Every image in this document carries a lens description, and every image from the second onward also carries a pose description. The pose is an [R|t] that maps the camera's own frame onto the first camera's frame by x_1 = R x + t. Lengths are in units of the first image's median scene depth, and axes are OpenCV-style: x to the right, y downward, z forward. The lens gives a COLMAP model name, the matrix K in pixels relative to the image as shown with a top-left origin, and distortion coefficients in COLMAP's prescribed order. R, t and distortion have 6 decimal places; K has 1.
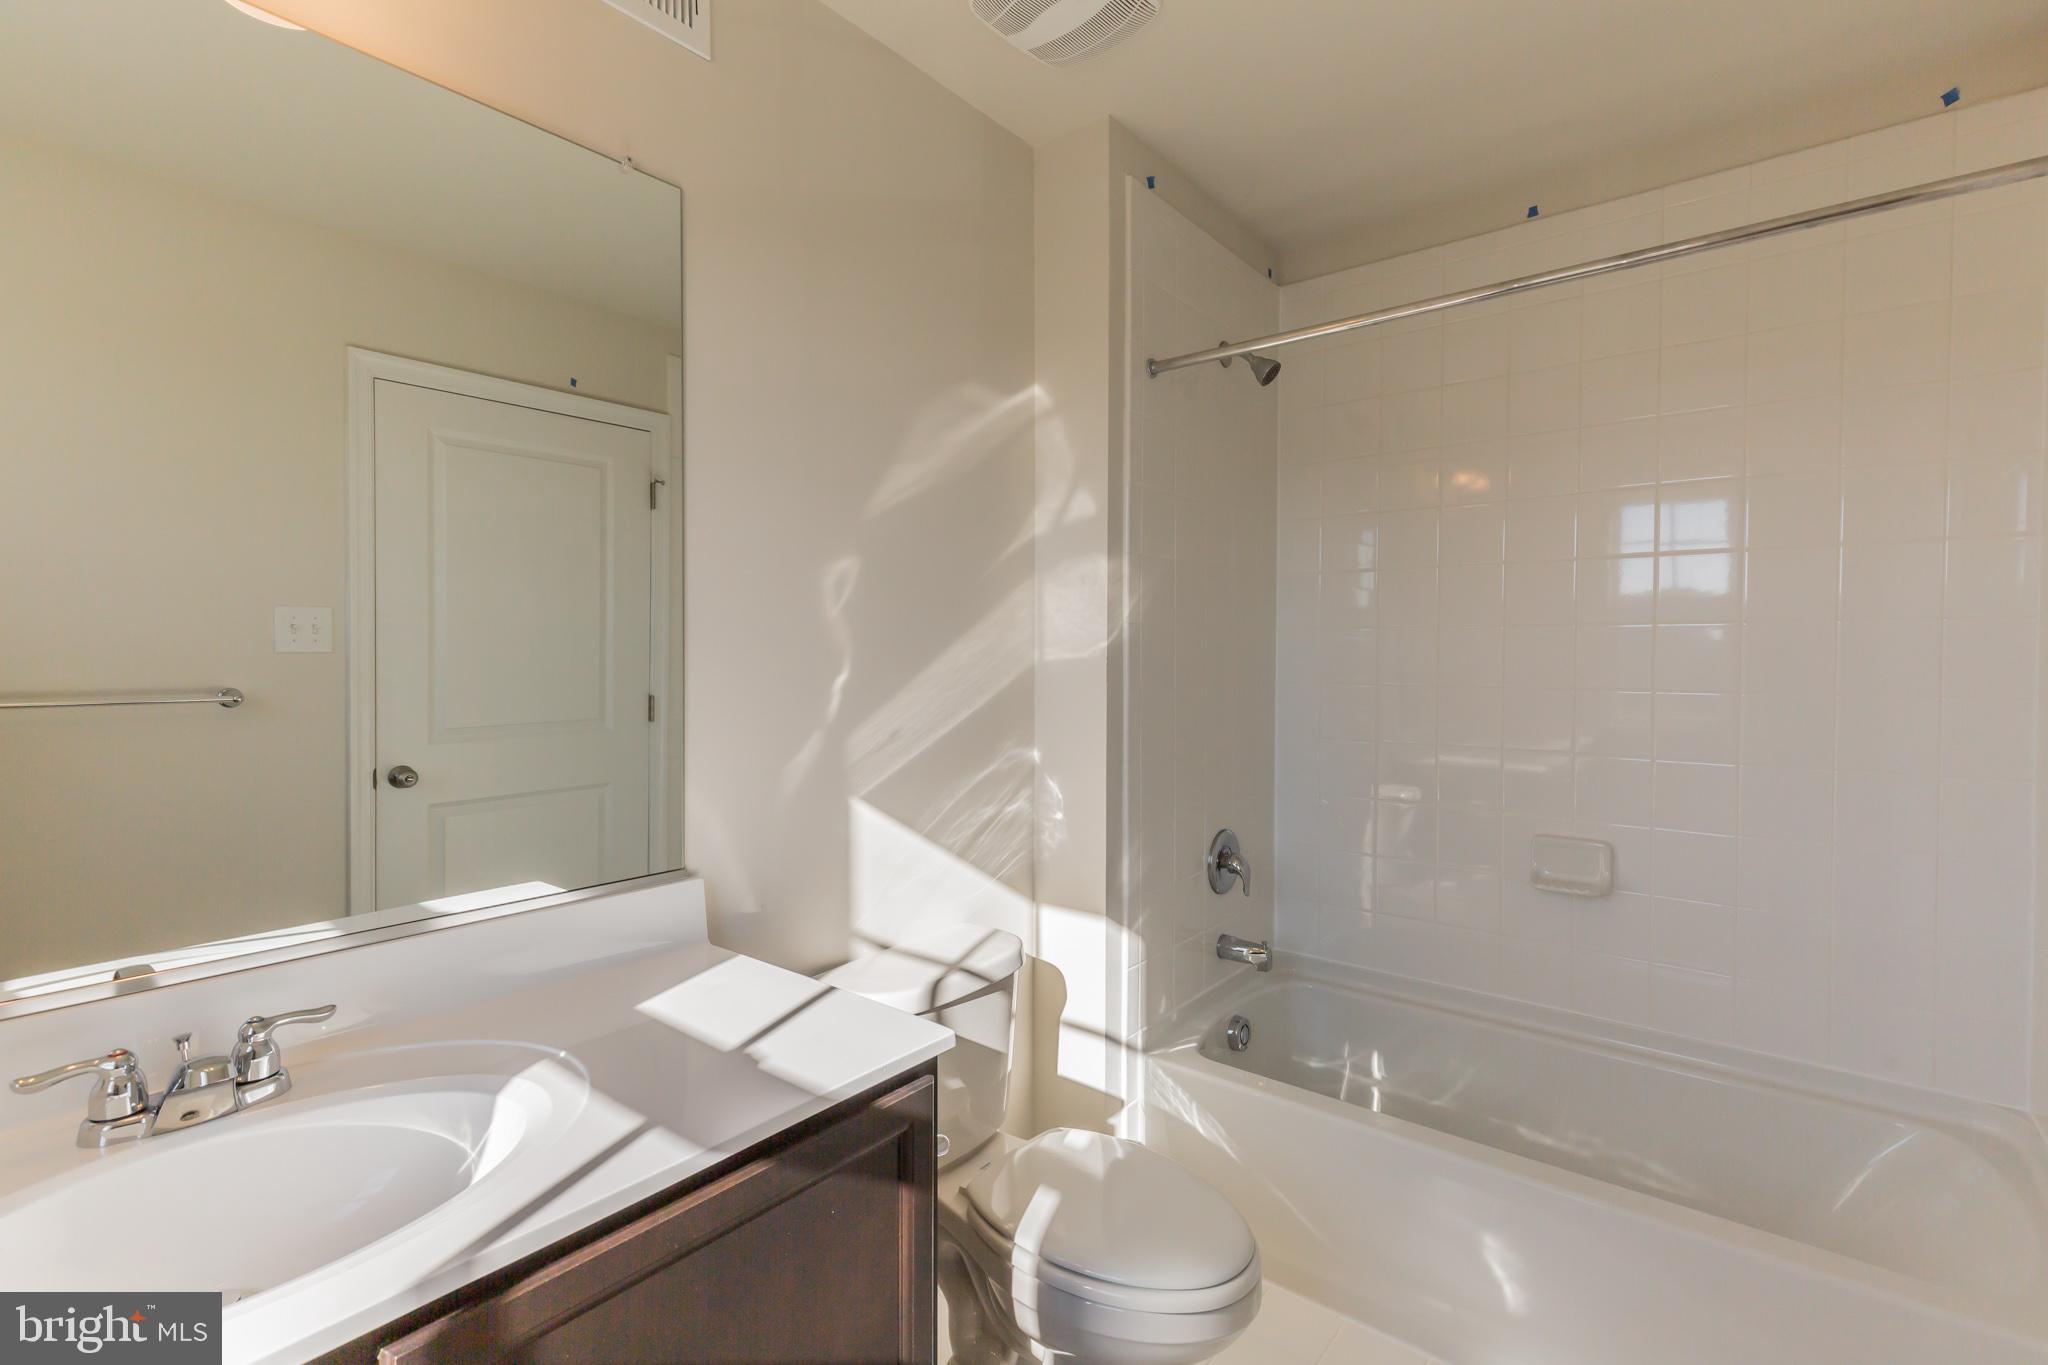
lens RADIAL K [[914.2, 0, 996.5], [0, 914.2, 659.4], [0, 0, 1]] dist [-0.021024, 0.000000]
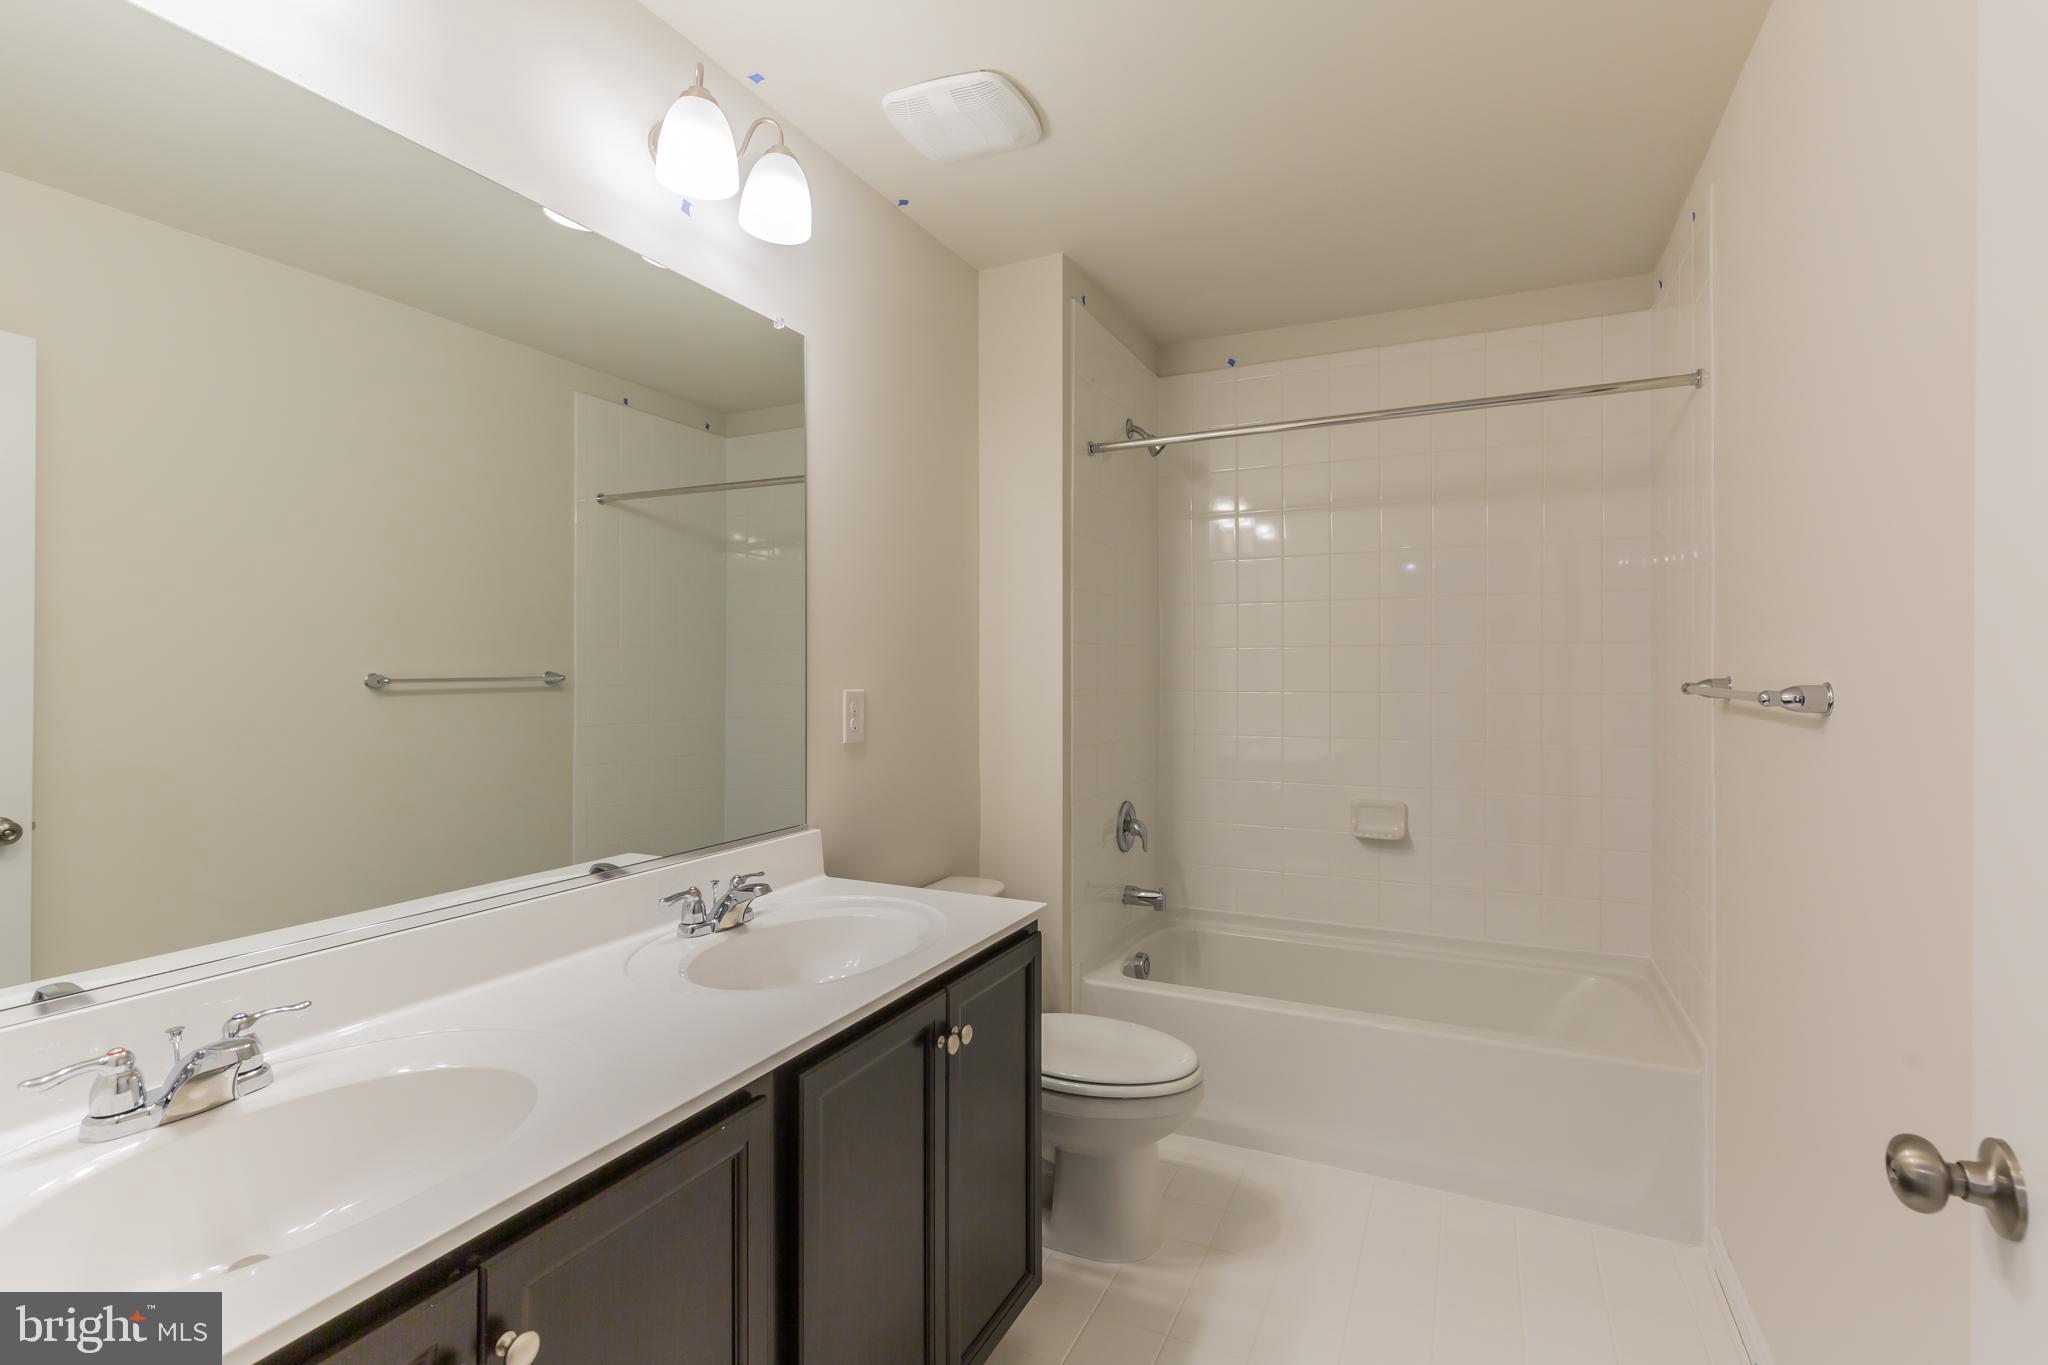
lens RADIAL K [[914.2, 0, 996.5], [0, 914.2, 659.4], [0, 0, 1]] dist [-0.021024, 0.000000]
pose [[0.982479, -0.006265, 0.186266, -0.166318], [0.007496, 0.999954, -0.005905, -0.004133], [-0.186221, 0.007198, 0.982482, -0.219921]]
